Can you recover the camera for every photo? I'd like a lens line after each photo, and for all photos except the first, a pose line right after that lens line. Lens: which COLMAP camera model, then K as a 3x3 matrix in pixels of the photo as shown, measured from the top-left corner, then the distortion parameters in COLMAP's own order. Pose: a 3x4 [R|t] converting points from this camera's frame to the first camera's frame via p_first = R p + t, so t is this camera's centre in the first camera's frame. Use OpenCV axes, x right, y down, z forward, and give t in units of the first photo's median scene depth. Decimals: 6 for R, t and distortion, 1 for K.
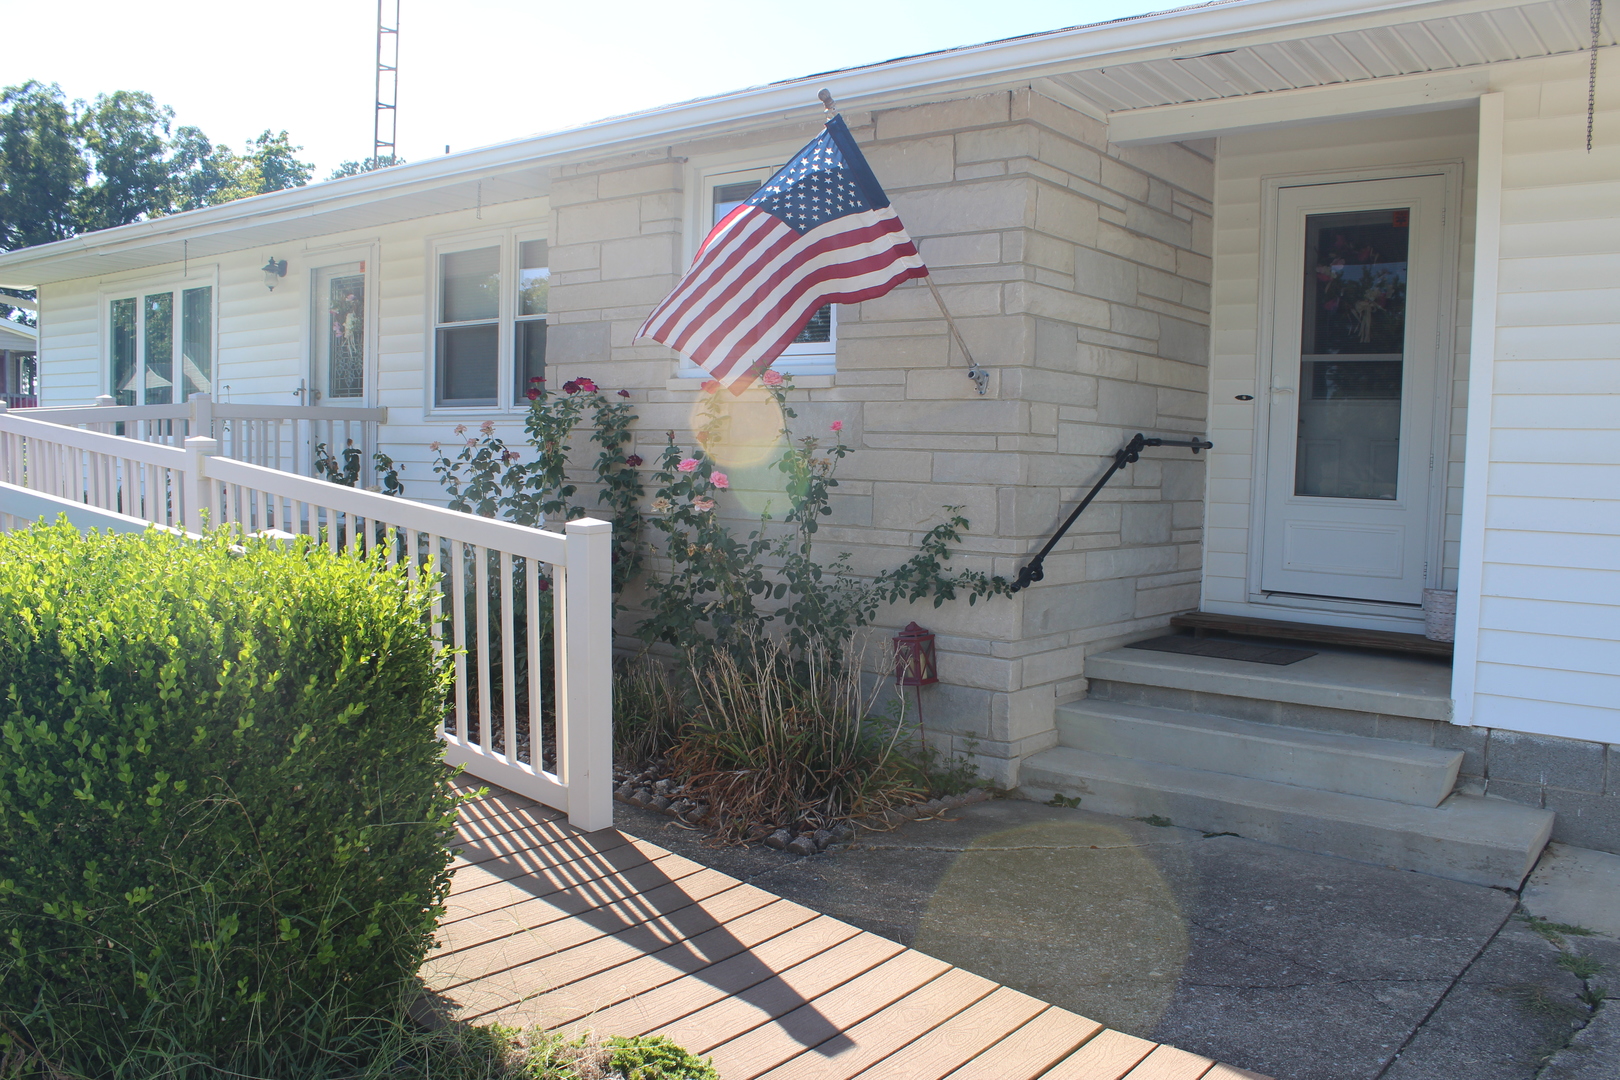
lens RADIAL K [[1314.3, 0, 833.0], [0, 1314.3, 549.3], [0, 0, 1]] dist [-0.106657, 0.137897]
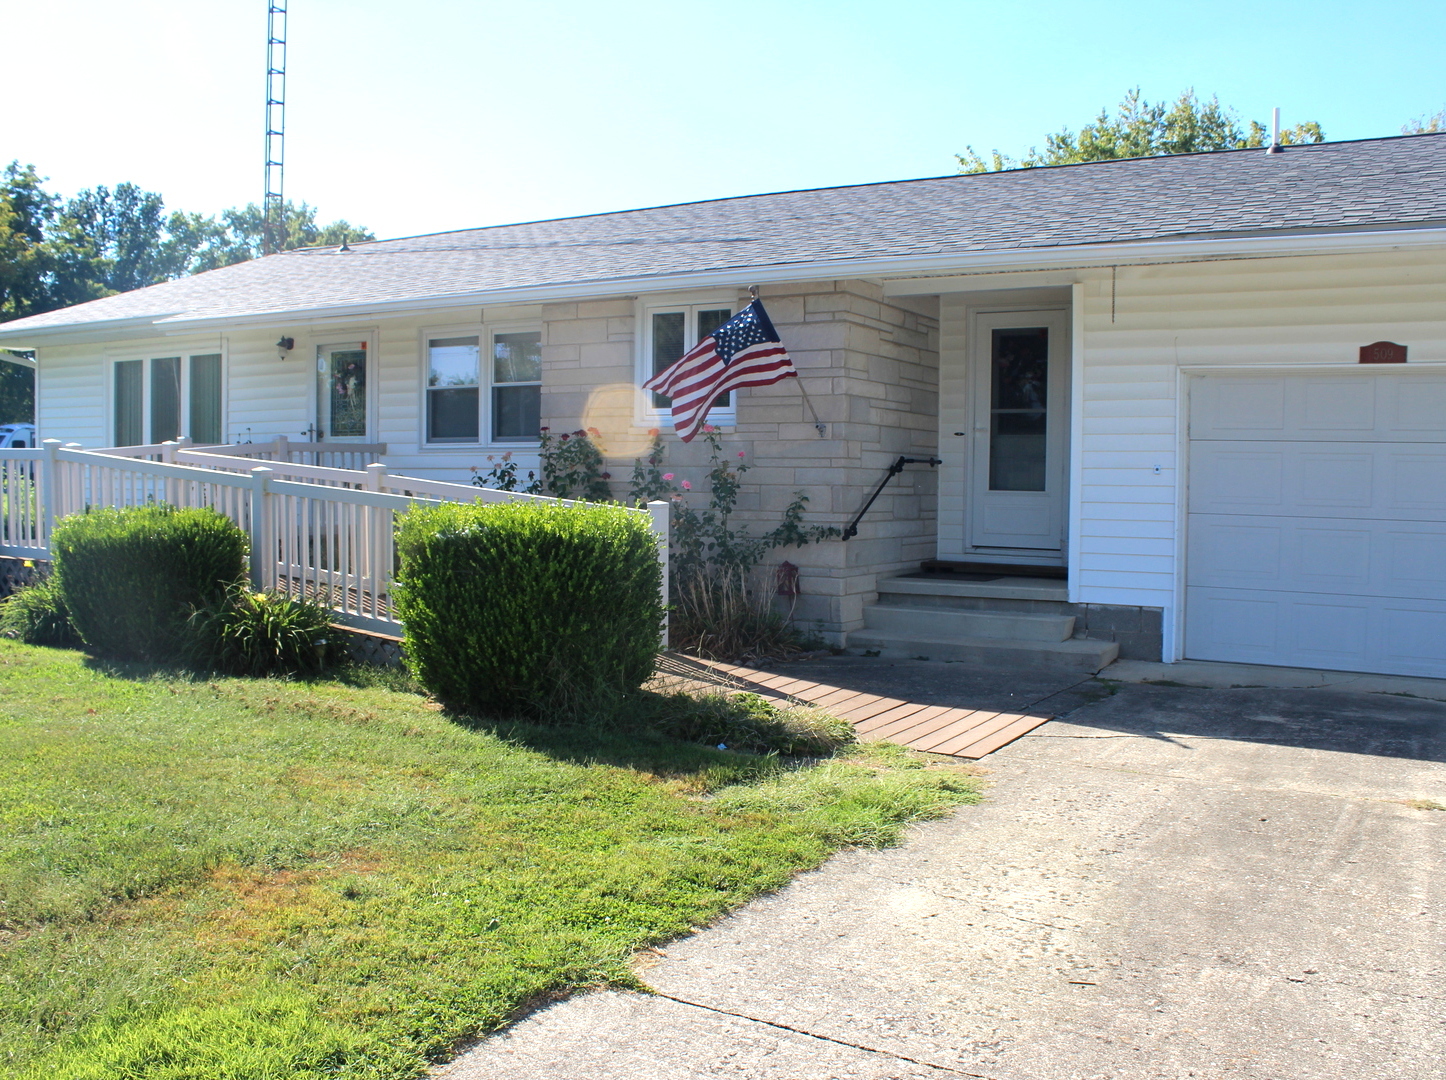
lens RADIAL K [[1312.9, 0, 723.0], [0, 1312.9, 540.0], [0, 0, 1]] dist [-0.009477, -0.007823]
pose [[0.991604, -0.020598, 0.127657, -0.249385], [0.023594, 0.999479, -0.022001, 0.061901], [-0.127137, 0.024829, 0.991574, -0.774794]]
